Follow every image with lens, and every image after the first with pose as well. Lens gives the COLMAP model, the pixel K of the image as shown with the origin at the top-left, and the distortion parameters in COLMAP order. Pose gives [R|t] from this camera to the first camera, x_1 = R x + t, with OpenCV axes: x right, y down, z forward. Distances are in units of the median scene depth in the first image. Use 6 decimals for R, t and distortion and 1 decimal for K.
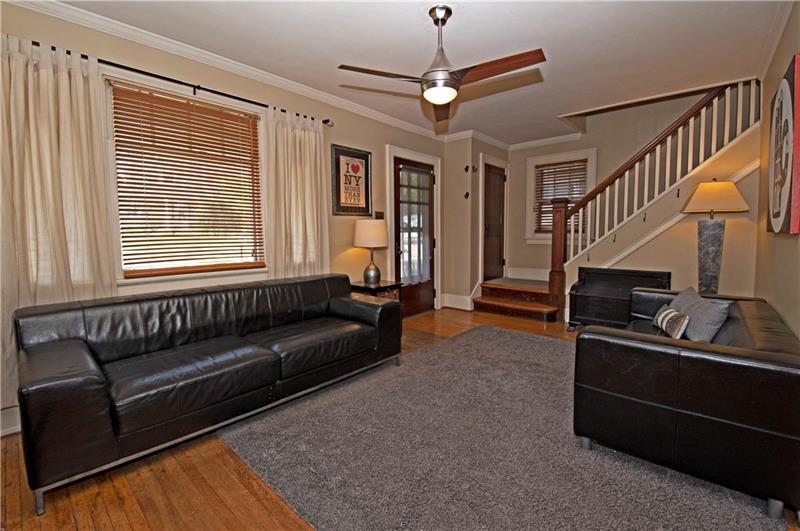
lens RADIAL K [[347.2, 0, 406.8], [0, 347.2, 257.3], [0, 0, 1]] dist [0.002167, -0.017609]
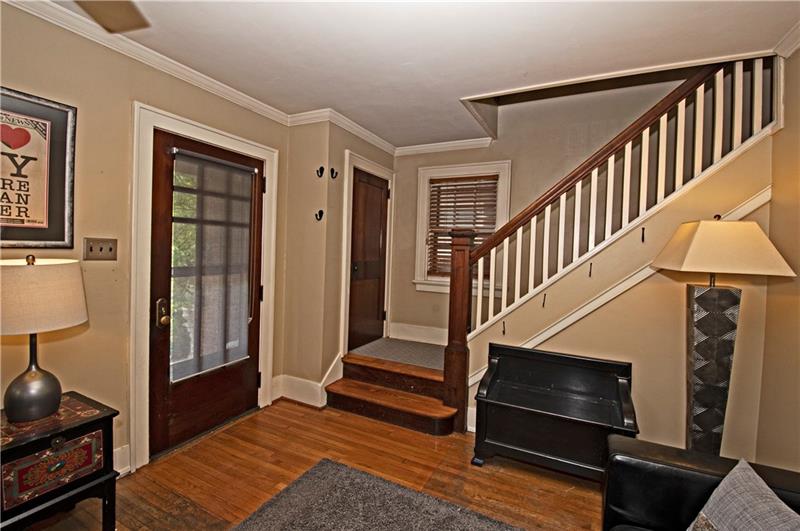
lens RADIAL K [[347.2, 0, 406.8], [0, 347.2, 257.3], [0, 0, 1]] dist [0.002167, -0.017609]
pose [[0.964694, 0.034172, 0.261146, 0.167888], [-0.021032, 0.998376, -0.052950, -0.077937], [-0.262531, 0.045588, 0.963846, 0.390035]]
